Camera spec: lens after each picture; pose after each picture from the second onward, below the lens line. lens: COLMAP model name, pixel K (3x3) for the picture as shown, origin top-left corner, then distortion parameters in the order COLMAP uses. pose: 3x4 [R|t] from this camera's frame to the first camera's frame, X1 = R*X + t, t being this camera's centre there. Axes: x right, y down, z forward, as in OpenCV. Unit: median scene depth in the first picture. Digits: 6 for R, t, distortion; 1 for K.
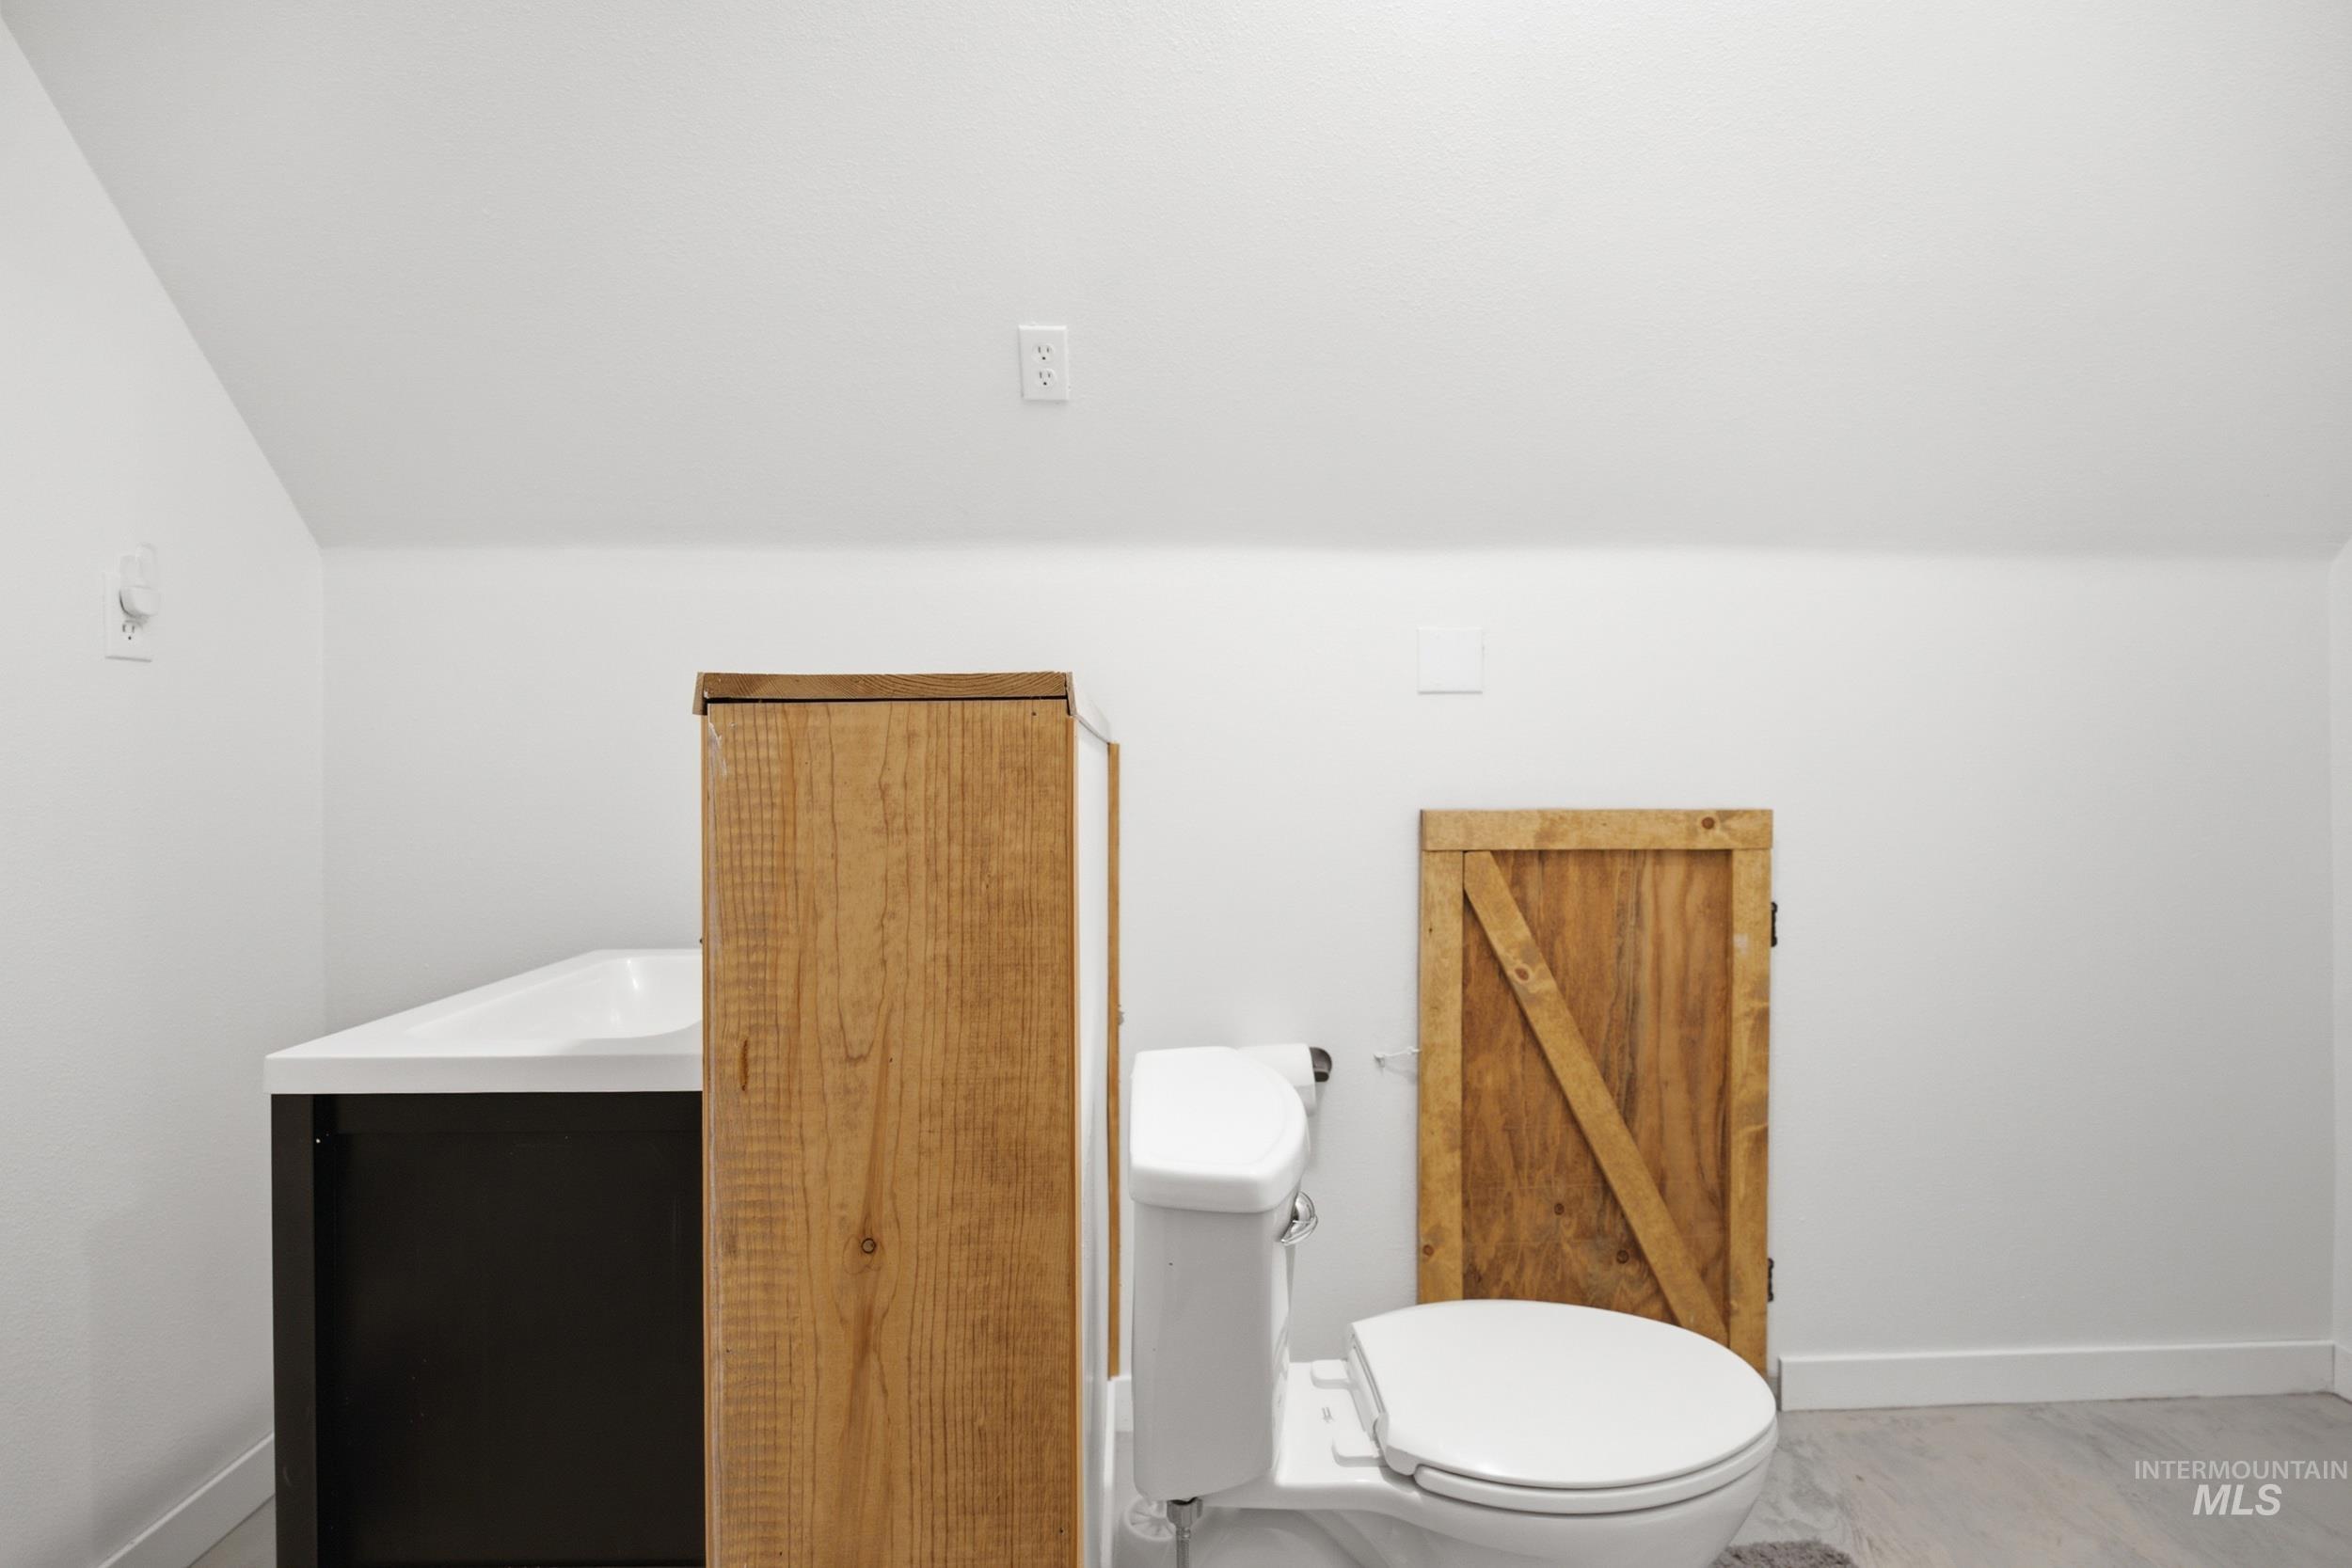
lens RADIAL K [[1071.1, 0, 1176.2], [0, 1071.1, 770.2], [0, 0, 1]] dist [-0.000147, -0.000041]
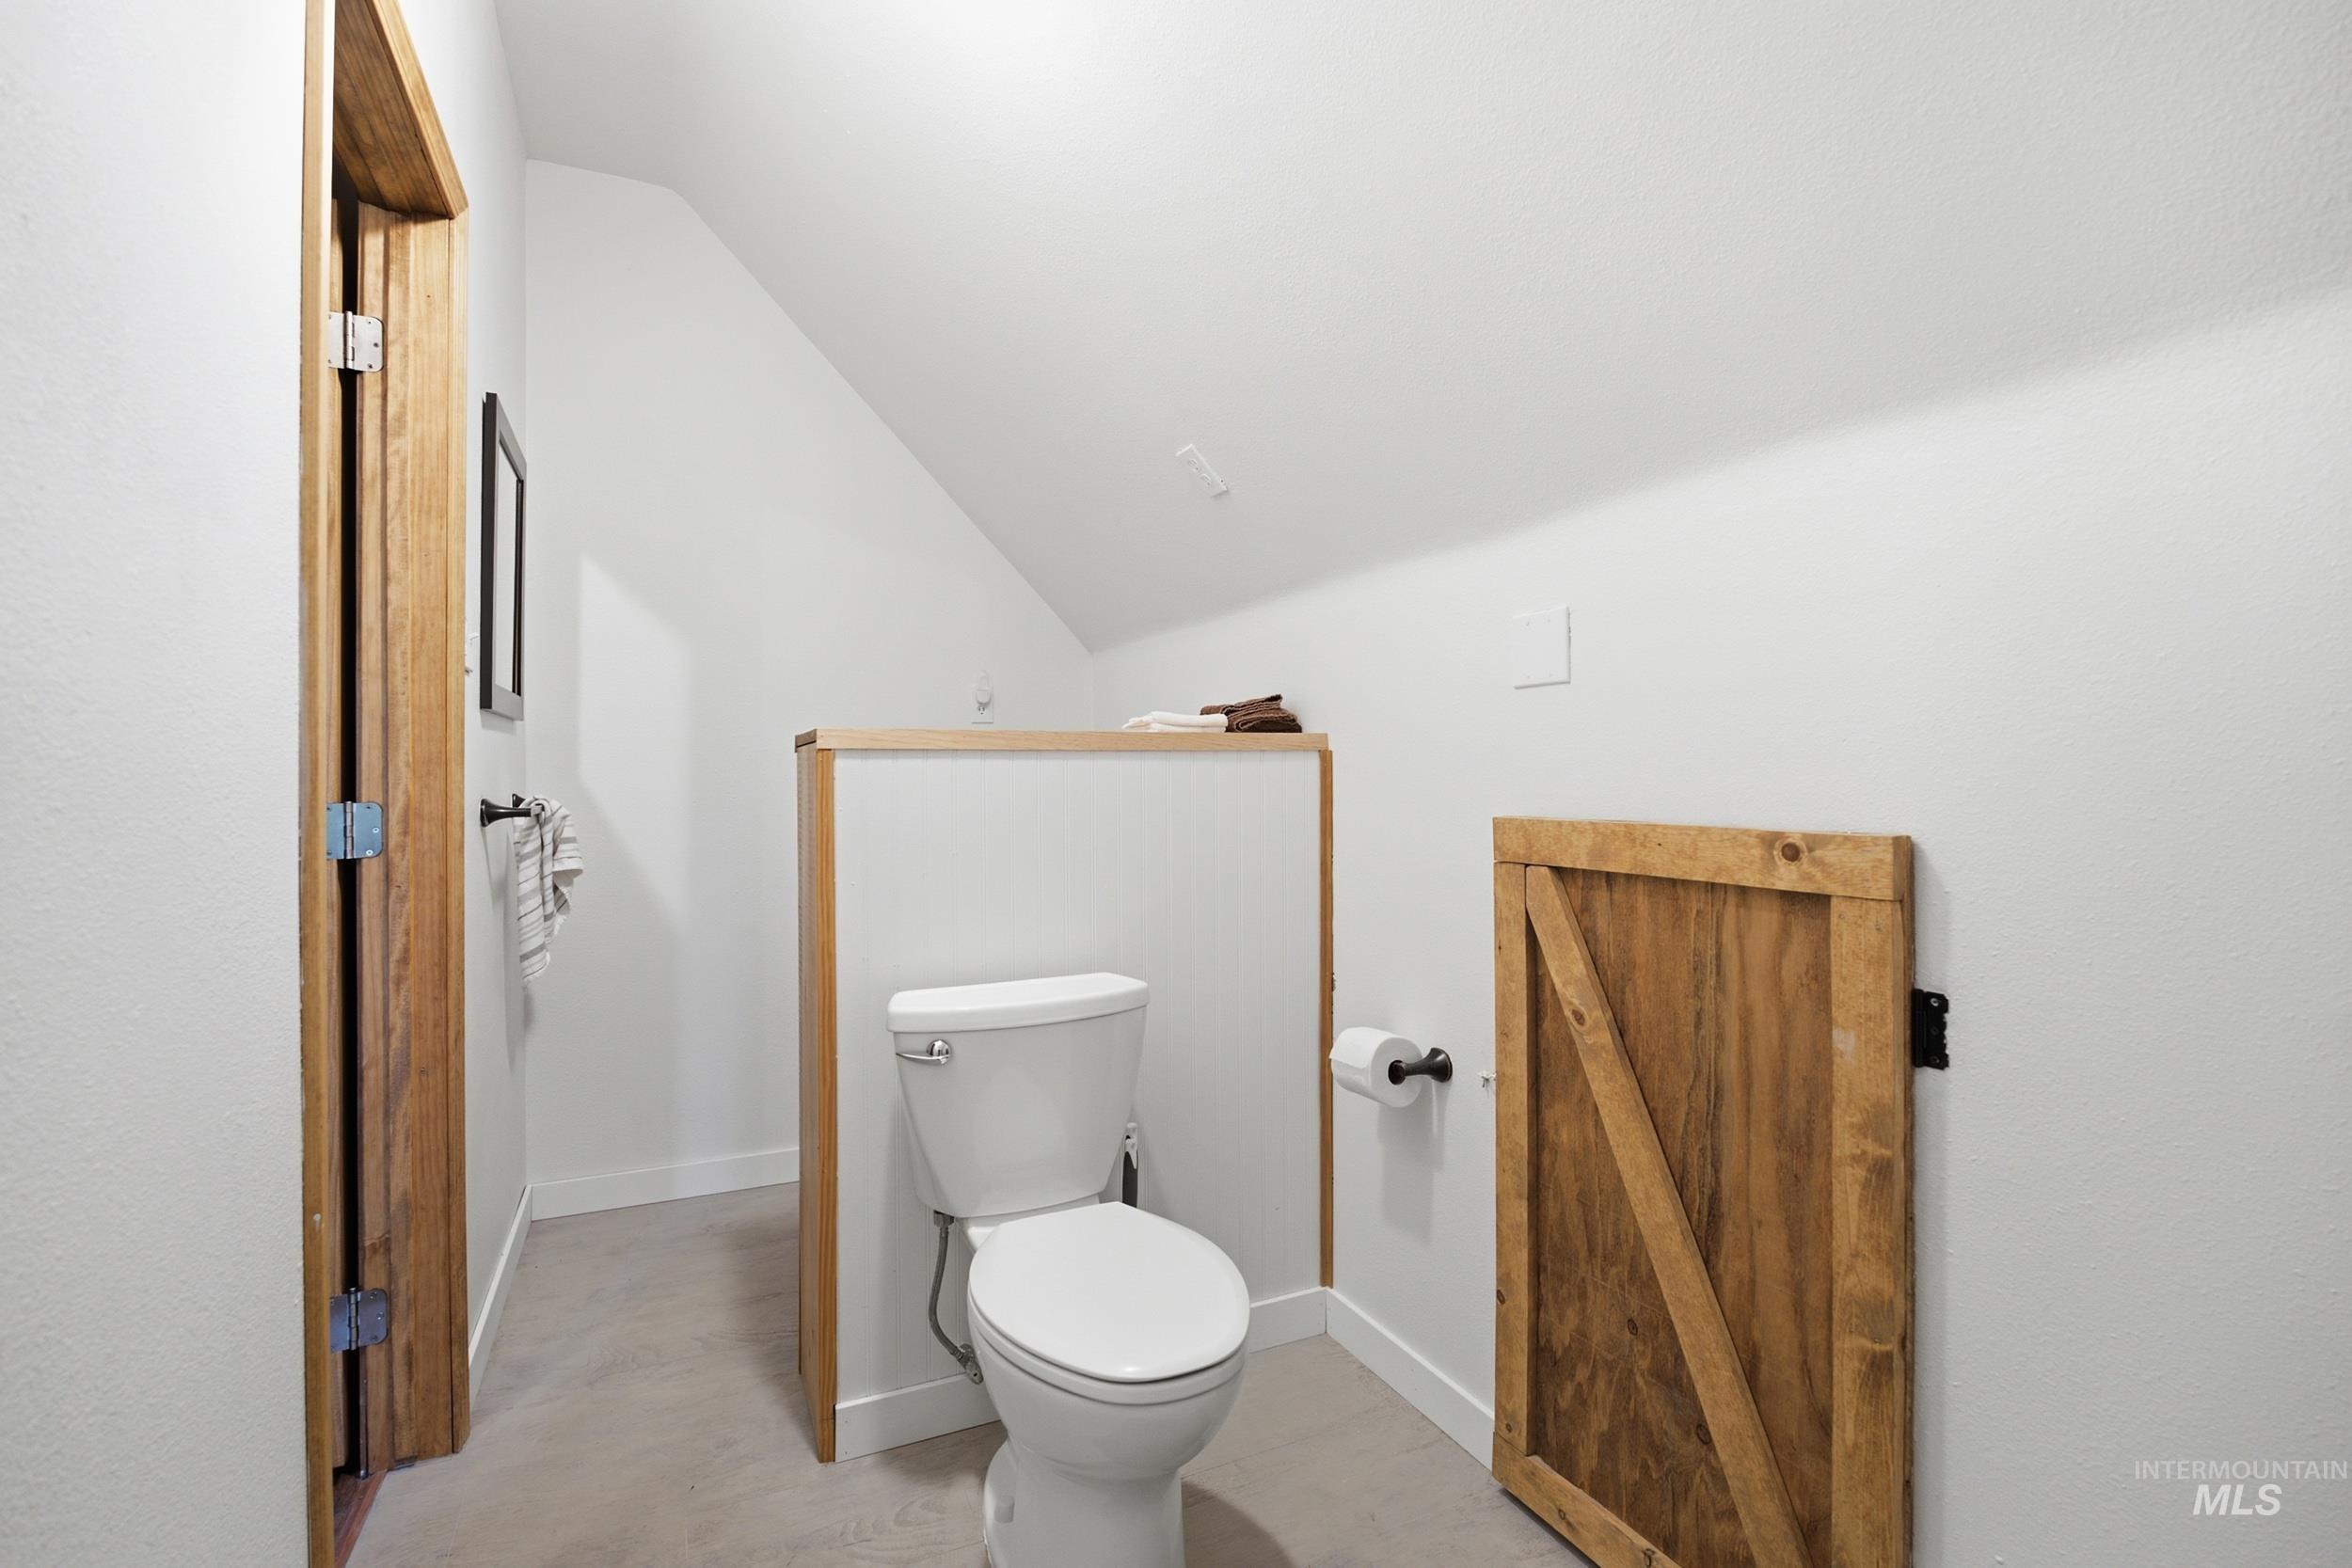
lens RADIAL K [[1071.1, 0, 1176.2], [0, 1071.1, 770.2], [0, 0, 1]] dist [-0.000147, -0.000041]
pose [[0.390322, -0.002349, -0.920675, 0.958039], [0.003904, 0.999992, -0.000896, -0.002684], [0.920670, -0.003245, 0.390328, 0.382525]]
